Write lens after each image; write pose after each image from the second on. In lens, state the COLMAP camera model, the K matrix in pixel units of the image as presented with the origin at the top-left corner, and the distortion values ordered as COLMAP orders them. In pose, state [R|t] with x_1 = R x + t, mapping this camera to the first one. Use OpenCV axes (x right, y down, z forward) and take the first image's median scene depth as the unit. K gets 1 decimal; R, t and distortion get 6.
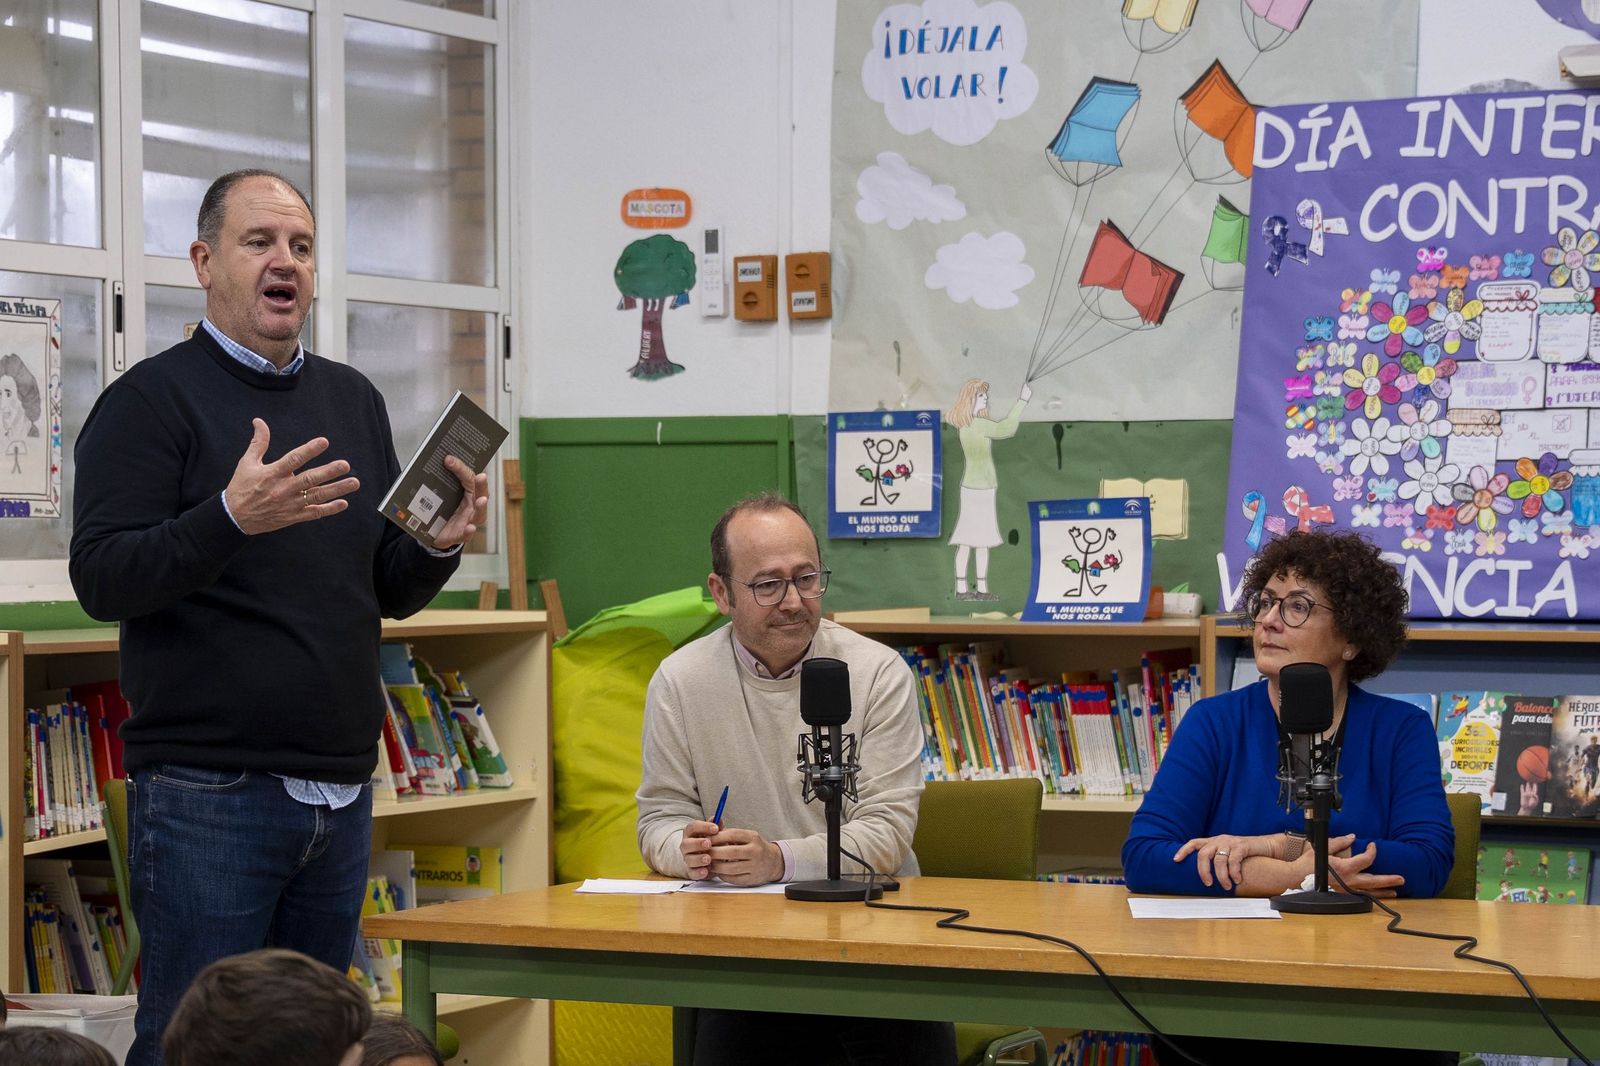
lens RADIAL K [[4111.2, 0, 830.1], [0, 4111.2, 661.6], [0, 0, 1]] dist [0.166040, 0.000000]
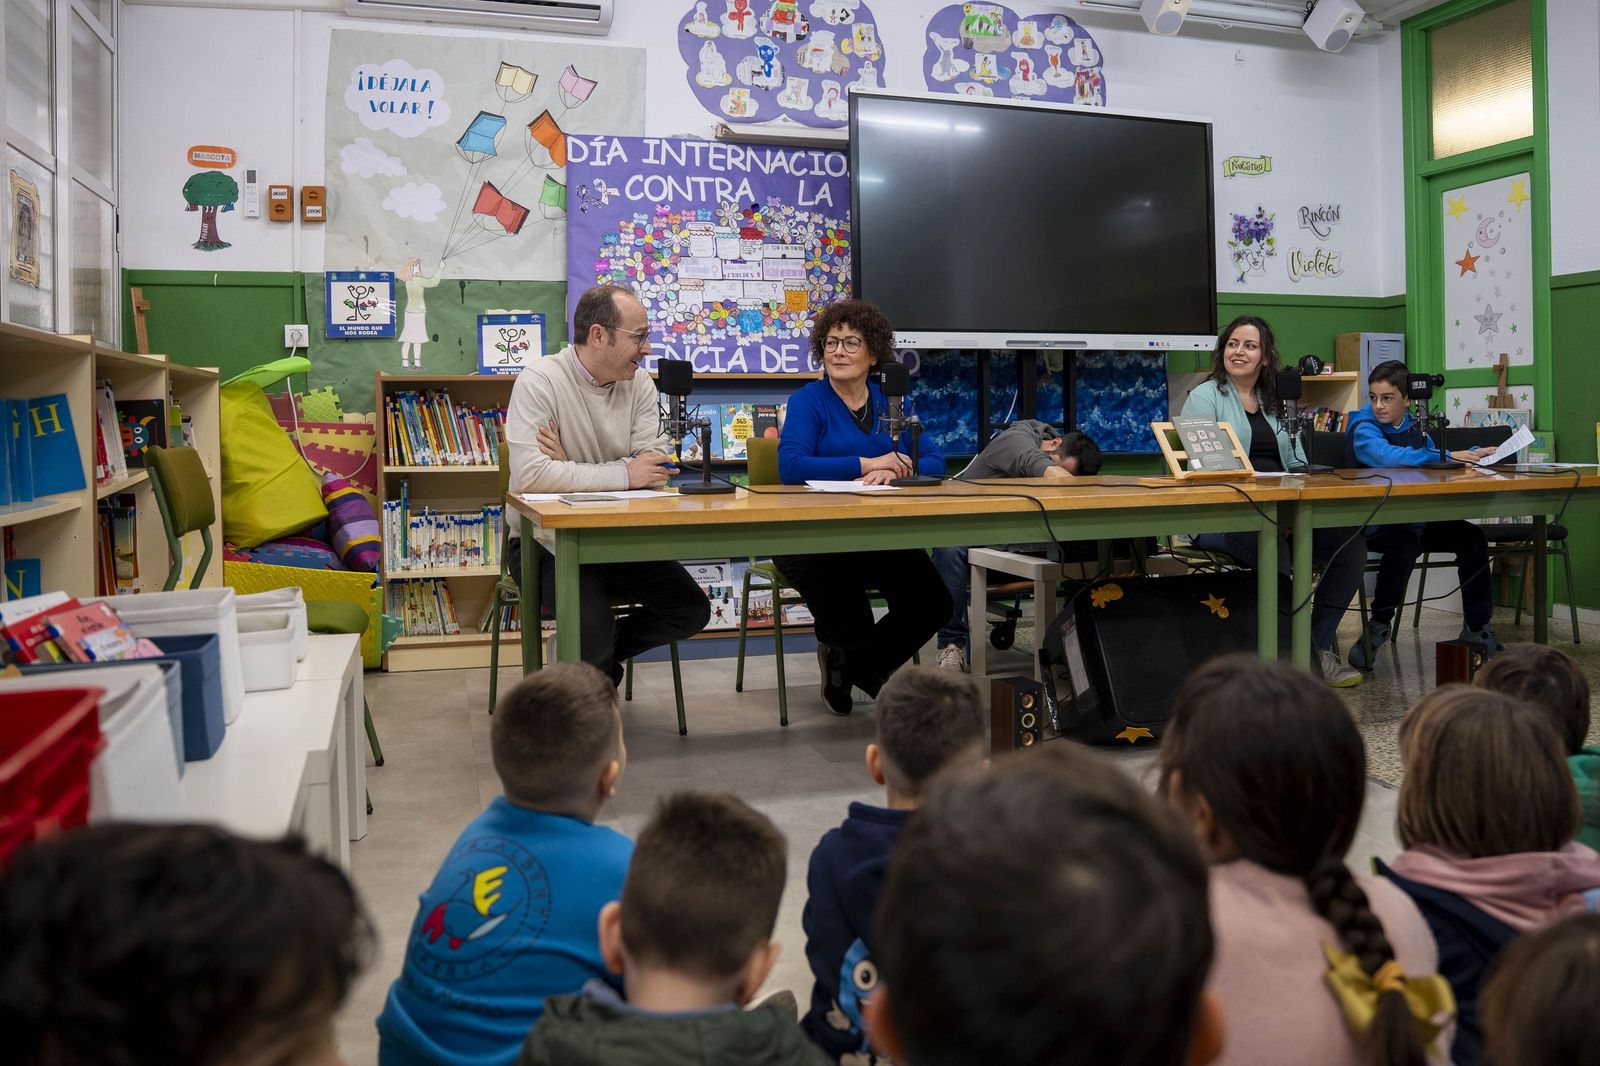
lens RADIAL K [[1304.6, 0, 884.5], [0, 1304.6, 433.2], [0, 0, 1]] dist [-0.130709, 0.079987]
pose [[0.690730, -0.013678, 0.722984, -0.264650], [0.035507, 0.999257, -0.015018, 0.033612], [-0.722241, 0.036045, 0.690702, 0.447800]]
